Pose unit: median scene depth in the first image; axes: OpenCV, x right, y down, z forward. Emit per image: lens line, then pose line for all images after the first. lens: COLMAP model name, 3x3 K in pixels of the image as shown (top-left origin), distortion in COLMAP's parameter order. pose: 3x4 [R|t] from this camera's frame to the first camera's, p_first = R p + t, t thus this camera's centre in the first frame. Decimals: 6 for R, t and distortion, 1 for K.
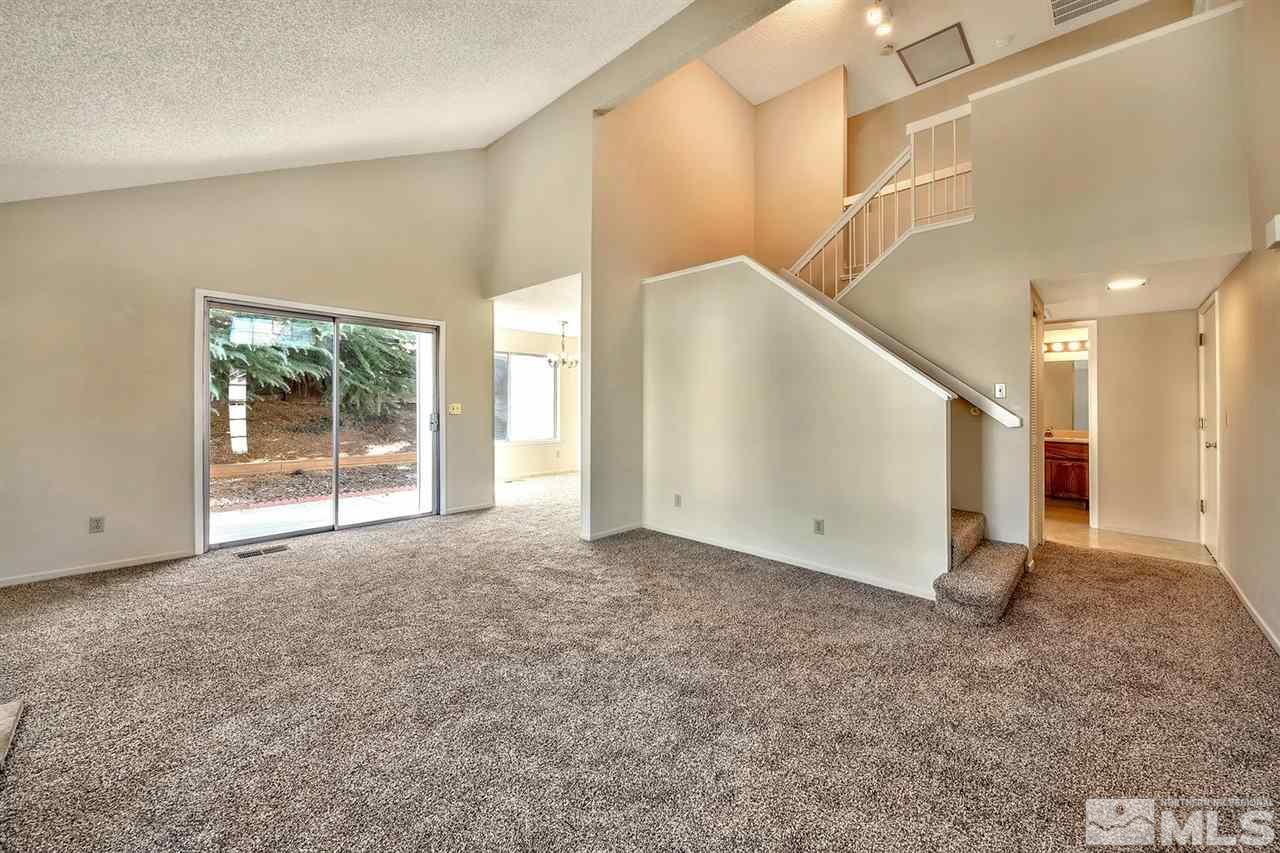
lens RADIAL K [[494.5, 0, 617.8], [0, 494.5, 402.4], [0, 0, 1]] dist [0.000528, -0.000054]
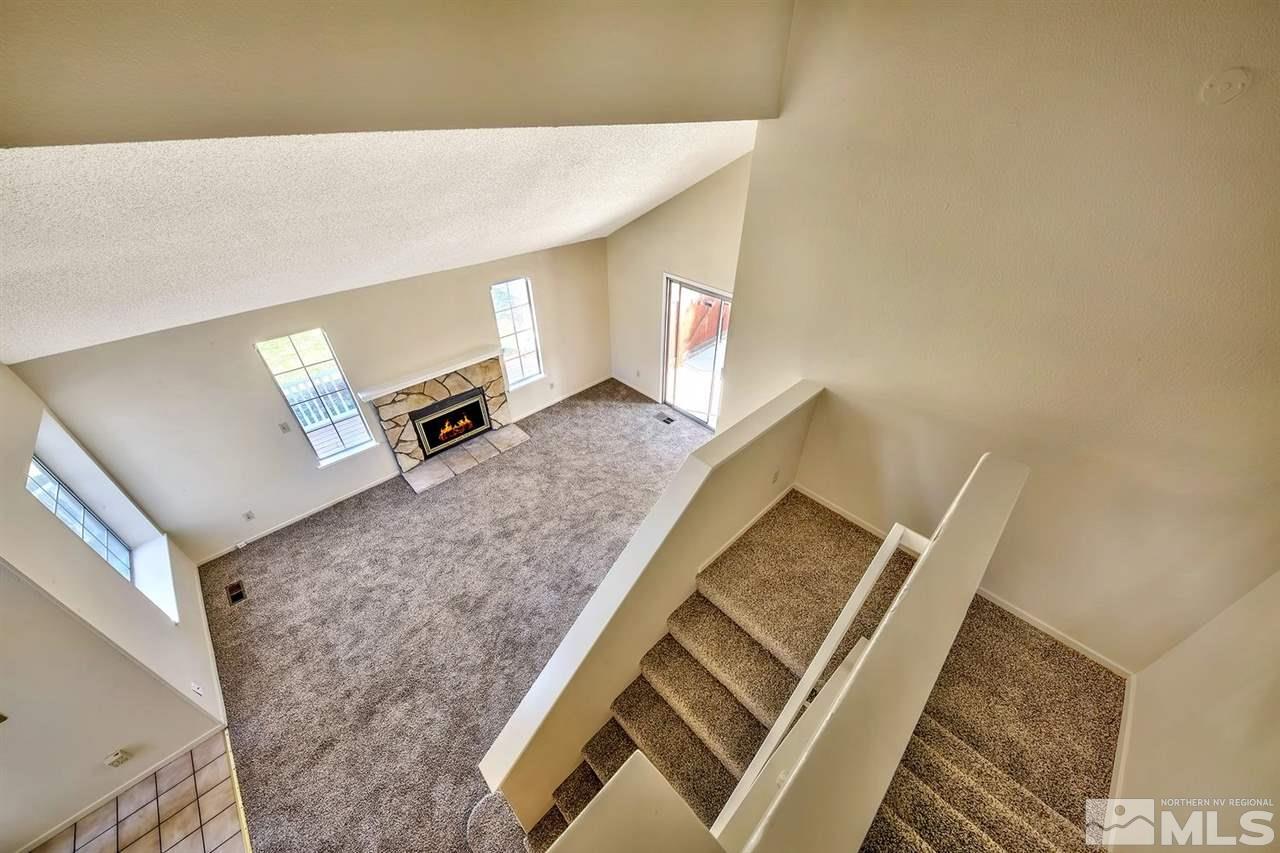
lens RADIAL K [[447.0, 0, 656.0], [0, 447.0, 422.7], [0, 0, 1]] dist [-0.000431, -0.004933]
pose [[-0.032293, 0.589911, -0.806823, 0.700097], [-0.002768, 0.807188, 0.590288, -0.710666], [0.999475, 0.021296, -0.024434, 0.999439]]
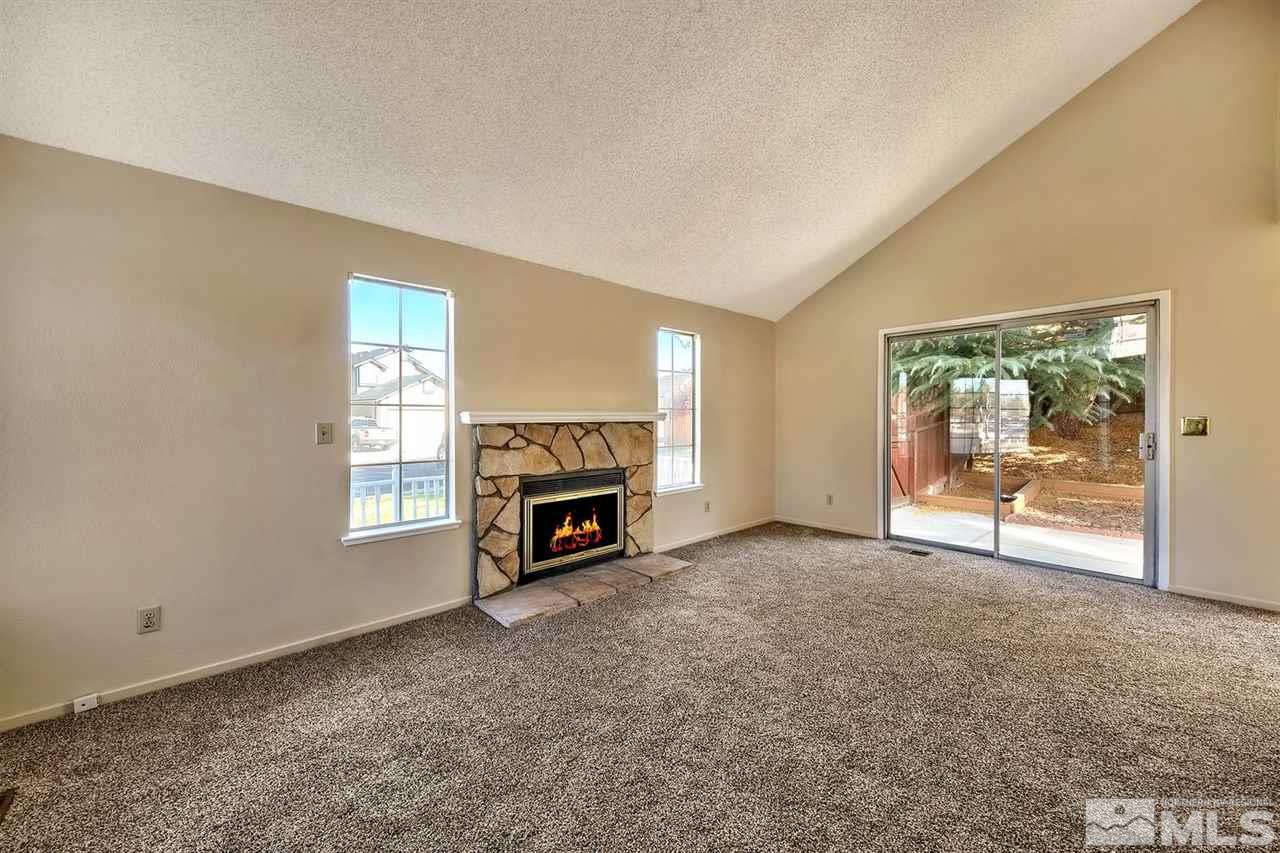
lens RADIAL K [[472.6, 0, 640.0], [0, 472.6, 426.5], [0, 0, 1]] dist [0.000757, 0.000100]
pose [[-0.080627, 0.012578, -0.996665, 0.401049], [0.010838, 0.999872, 0.011742, -0.002455], [0.996685, -0.009855, -0.080753, 0.471078]]
